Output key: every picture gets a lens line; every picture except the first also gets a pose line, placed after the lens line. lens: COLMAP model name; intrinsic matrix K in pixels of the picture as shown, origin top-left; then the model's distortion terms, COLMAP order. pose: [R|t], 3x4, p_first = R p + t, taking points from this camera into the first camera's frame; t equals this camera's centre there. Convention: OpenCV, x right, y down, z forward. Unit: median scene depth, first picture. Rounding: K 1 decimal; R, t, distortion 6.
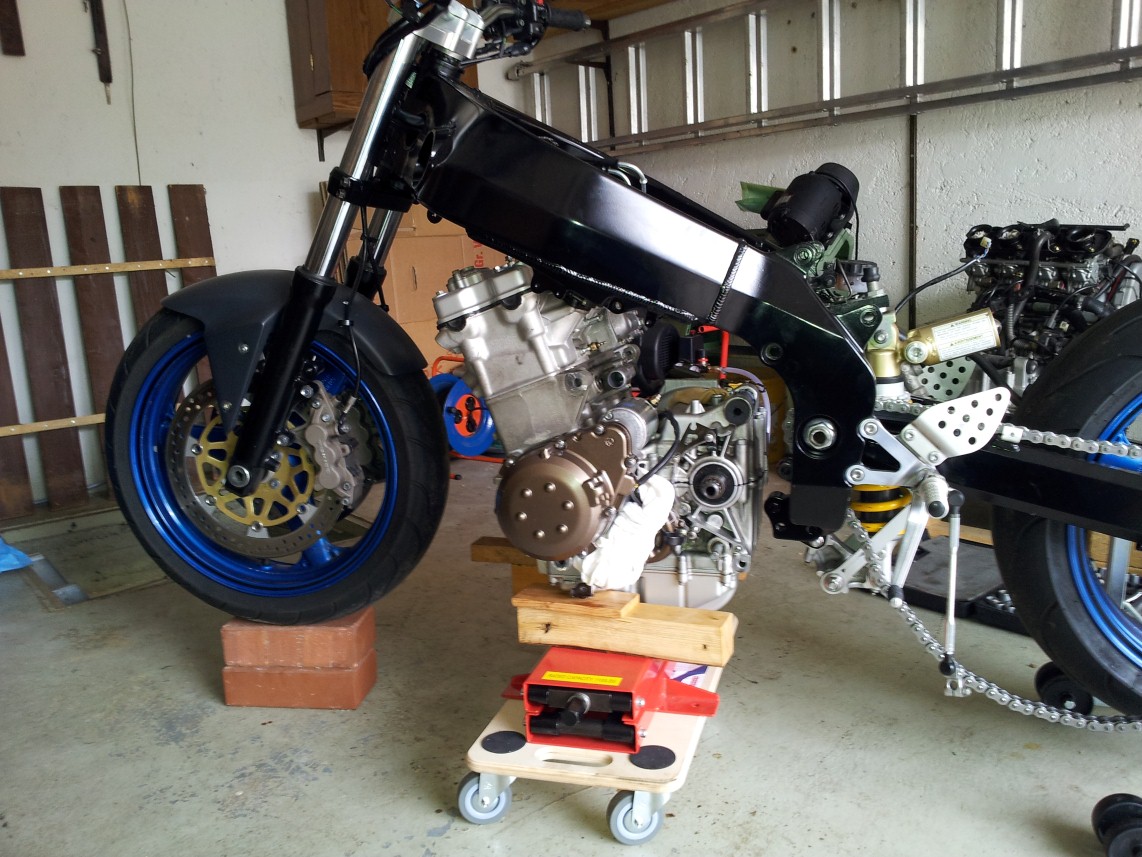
lens RADIAL K [[973.0, 0, 597.3], [0, 973.0, 386.3], [0, 0, 1]] dist [-0.005210, -0.006540]
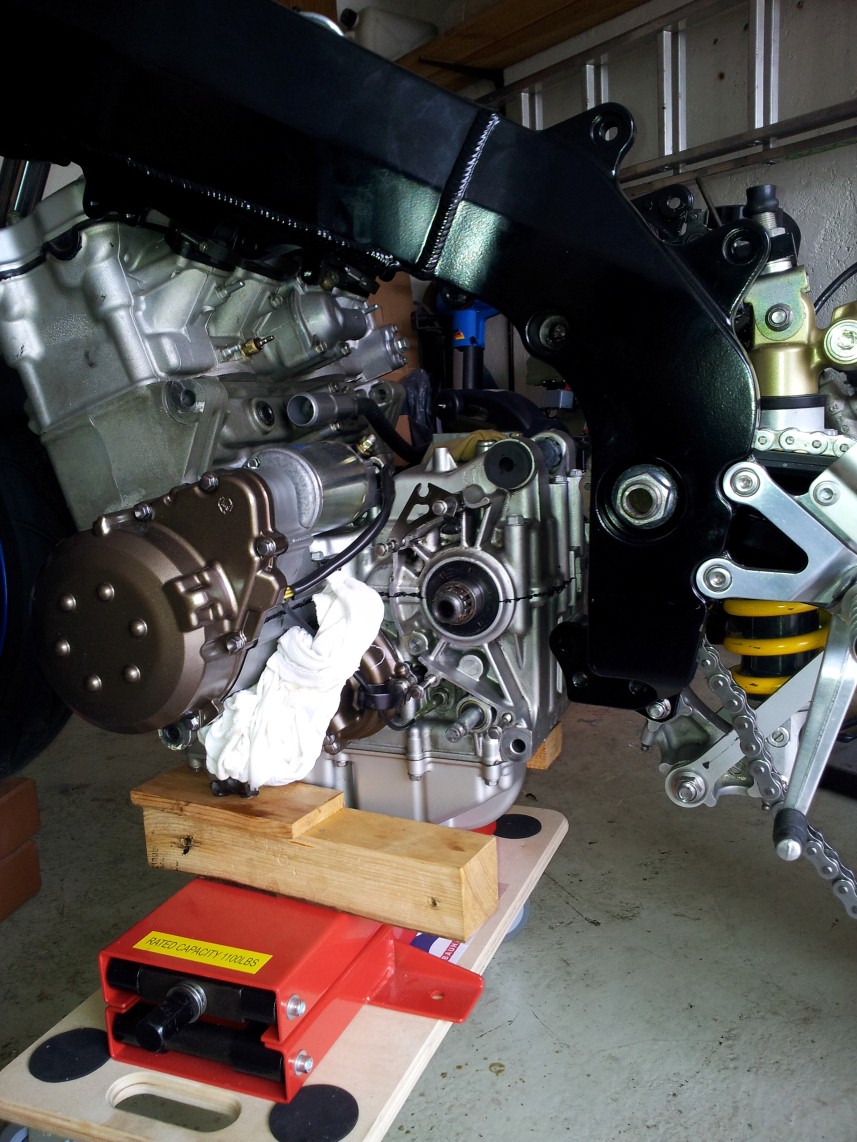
lens RADIAL K [[1007.9, 0, 455.6], [0, 1007.9, 521.1], [0, 0, 1]] dist [-0.010893, -0.019861]
pose [[0.996100, 0.012083, -0.087403, 0.163628], [-0.012549, 0.999910, -0.004781, 0.060362], [0.087337, 0.005859, 0.996162, 0.439956]]
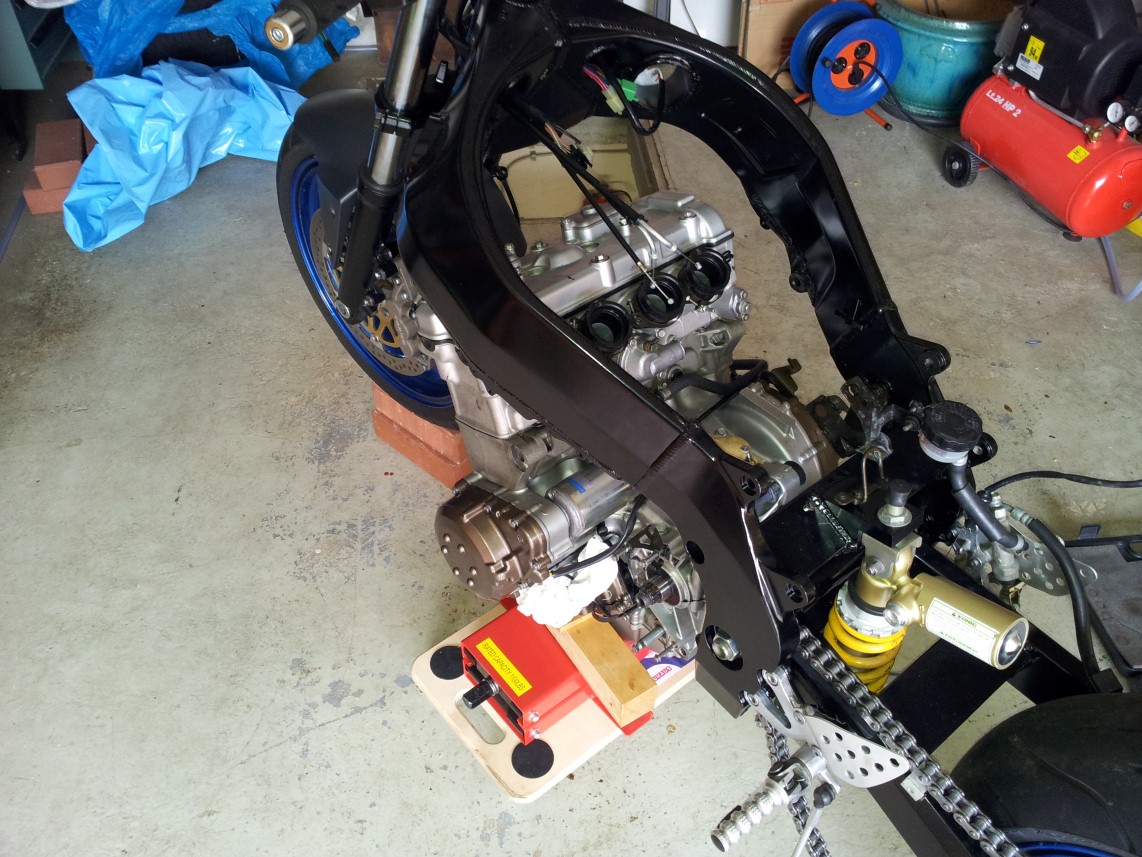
lens RADIAL K [[1007.9, 0, 566.2], [0, 1007.9, 423.4], [0, 0, 1]] dist [-0.010893, -0.019861]
pose [[0.822299, 0.423736, -0.379831, 0.334502], [-0.138455, 0.796398, 0.588711, -0.550173], [0.551955, -0.431507, 0.713546, 0.350947]]
